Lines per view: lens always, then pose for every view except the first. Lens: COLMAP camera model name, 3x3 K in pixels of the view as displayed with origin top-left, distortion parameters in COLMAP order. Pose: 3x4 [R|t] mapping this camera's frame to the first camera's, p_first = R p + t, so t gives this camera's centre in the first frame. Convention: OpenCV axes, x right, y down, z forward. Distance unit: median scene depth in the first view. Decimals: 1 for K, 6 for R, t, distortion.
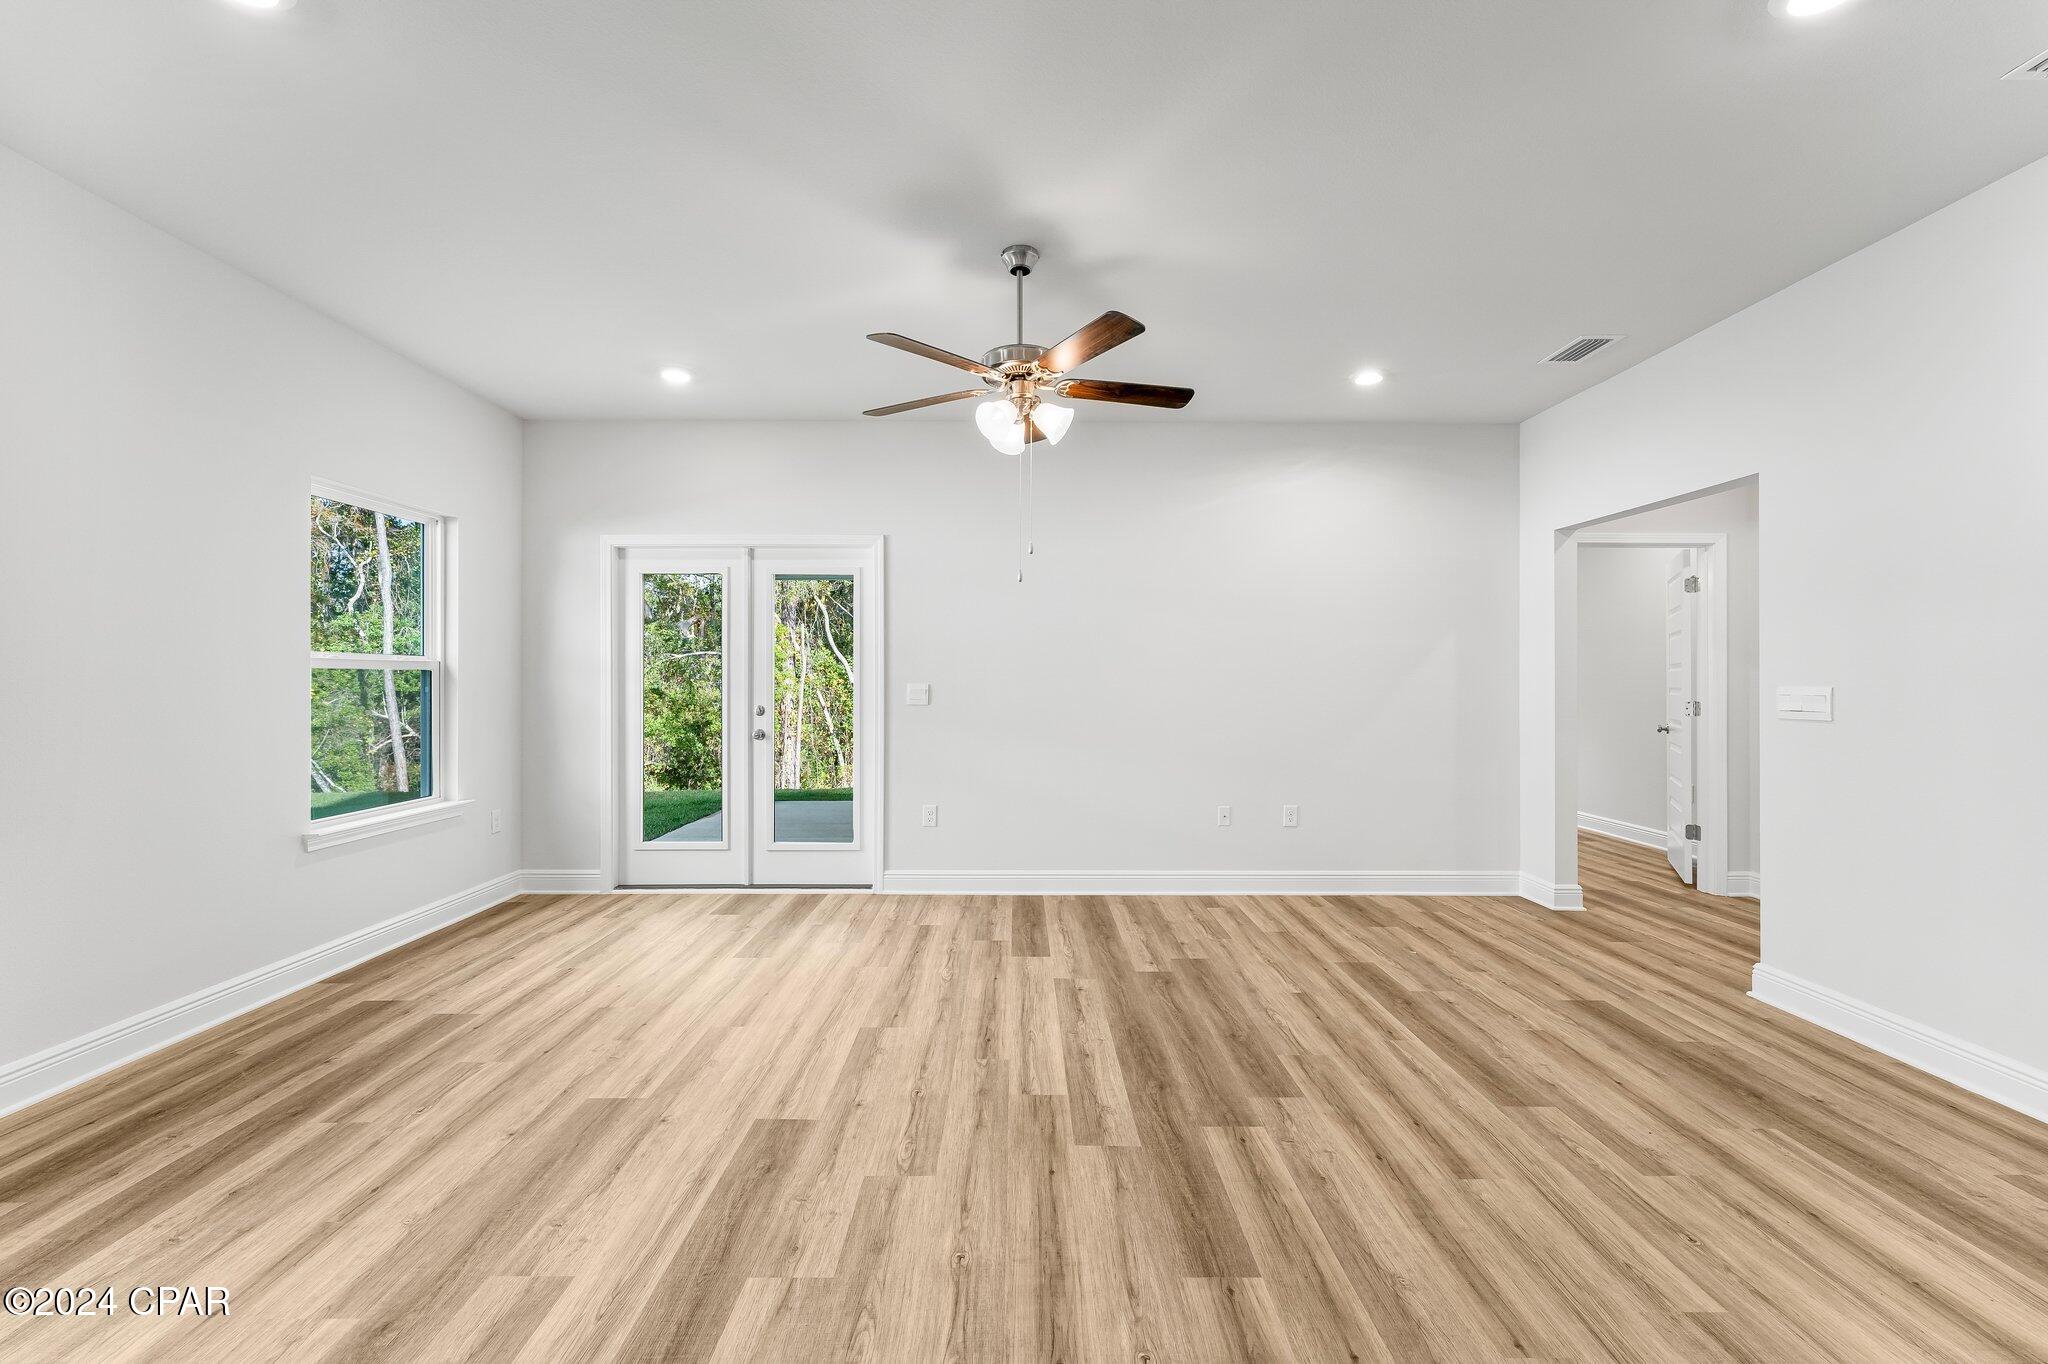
lens RADIAL K [[797.1, 0, 1024.0], [0, 797.1, 682.0], [0, 0, 1]] dist [-0.000904, -0.000134]
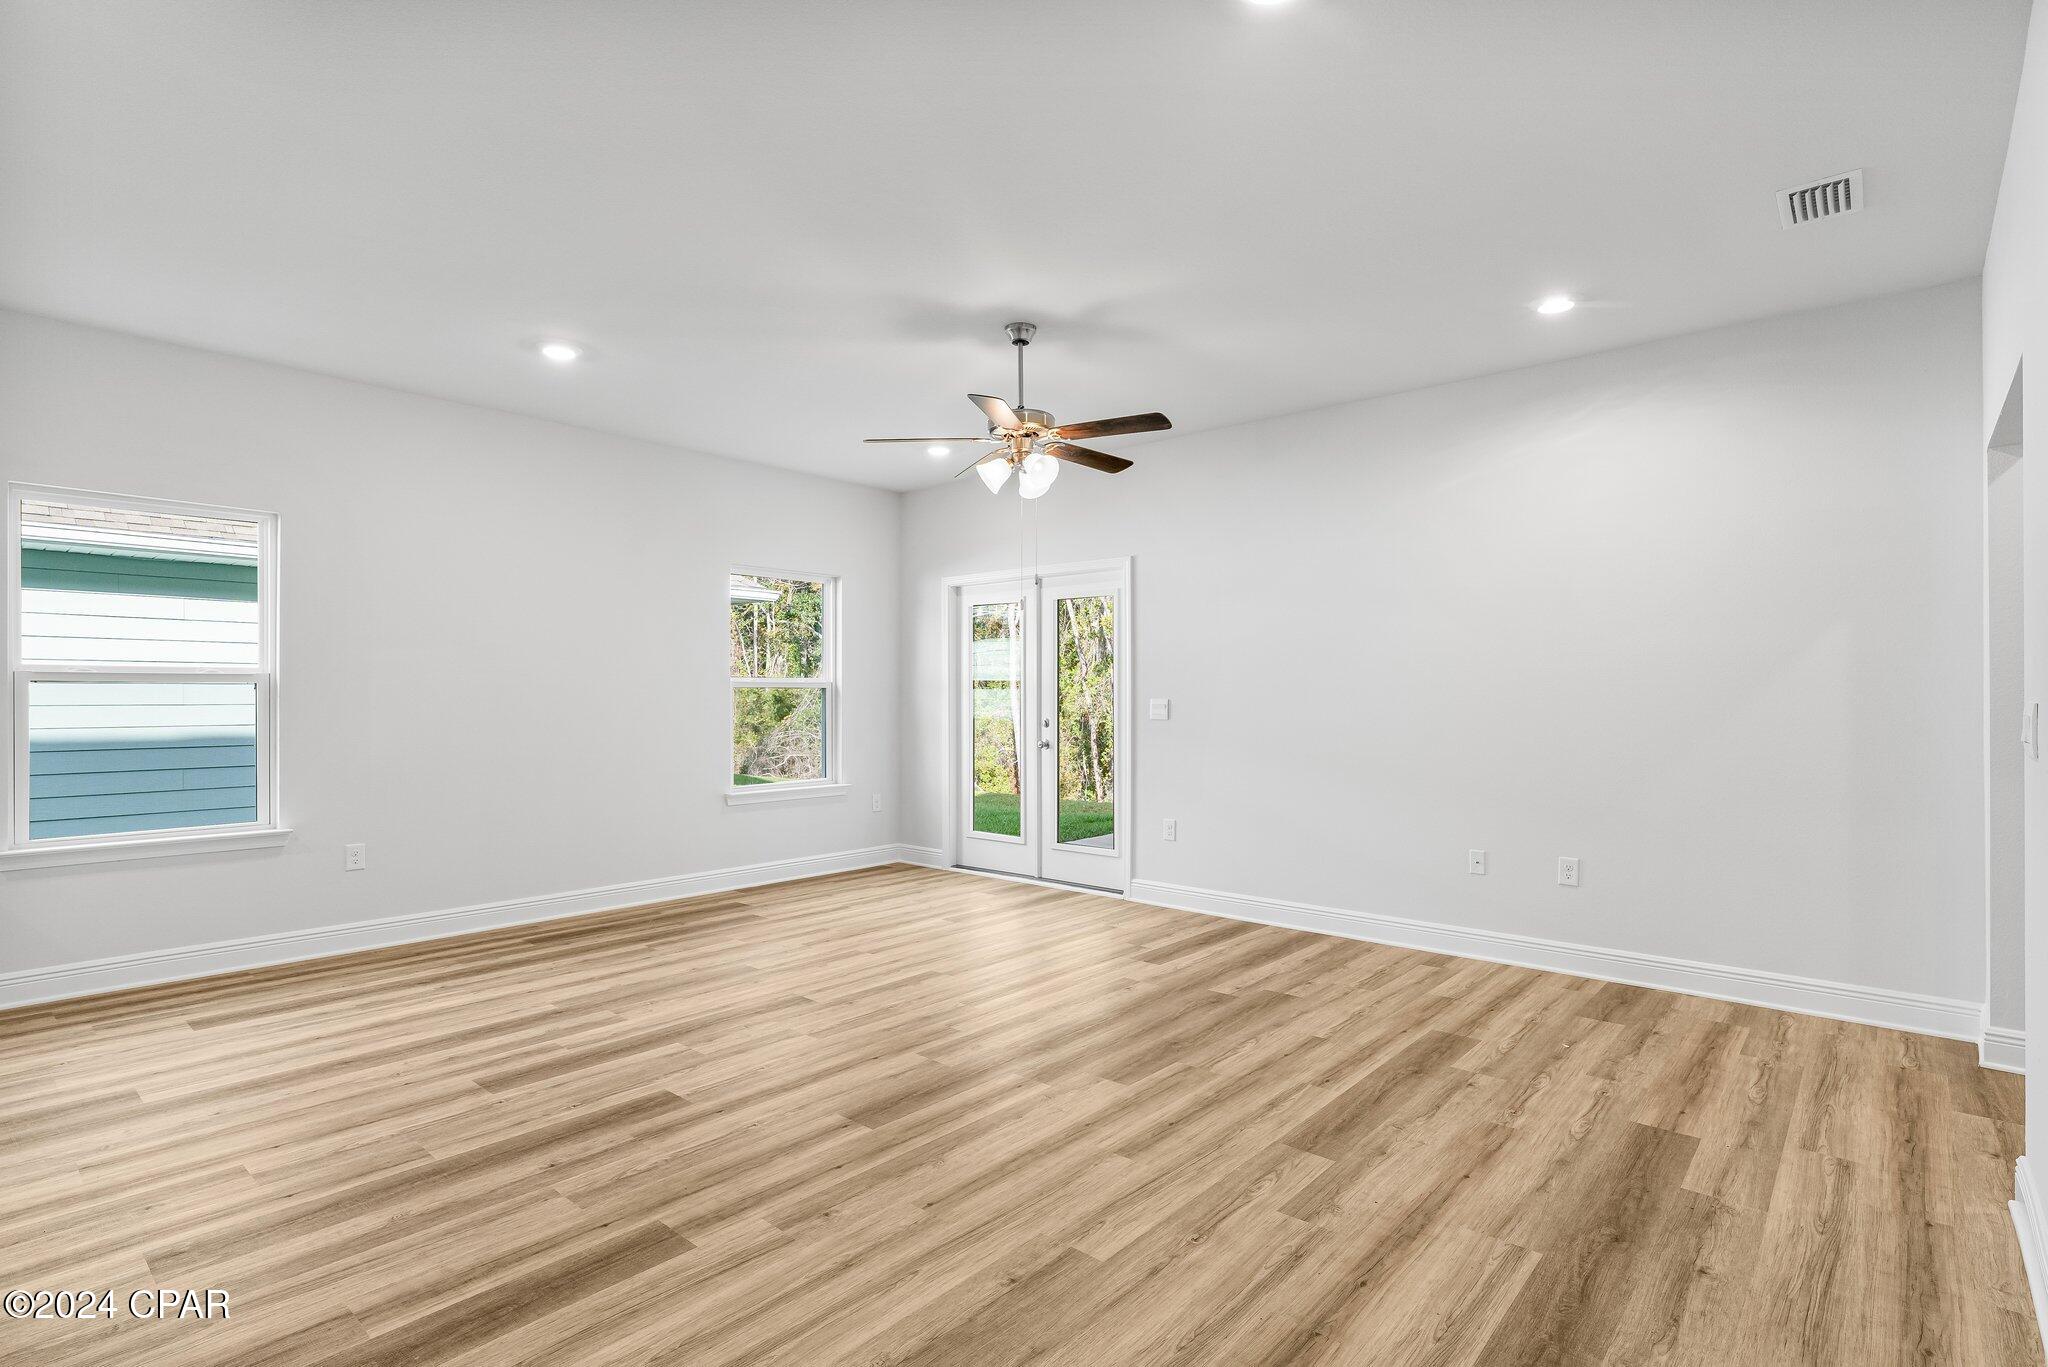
lens RADIAL K [[997.3, 0, 1104.5], [0, 997.3, 688.5], [0, 0, 1]] dist [-0.005276, -0.000632]
pose [[0.770445, -0.006326, -0.637475, 0.817472], [-0.000758, 0.999941, -0.010839, 0.004103], [0.637506, 0.008835, 0.770394, -0.033606]]
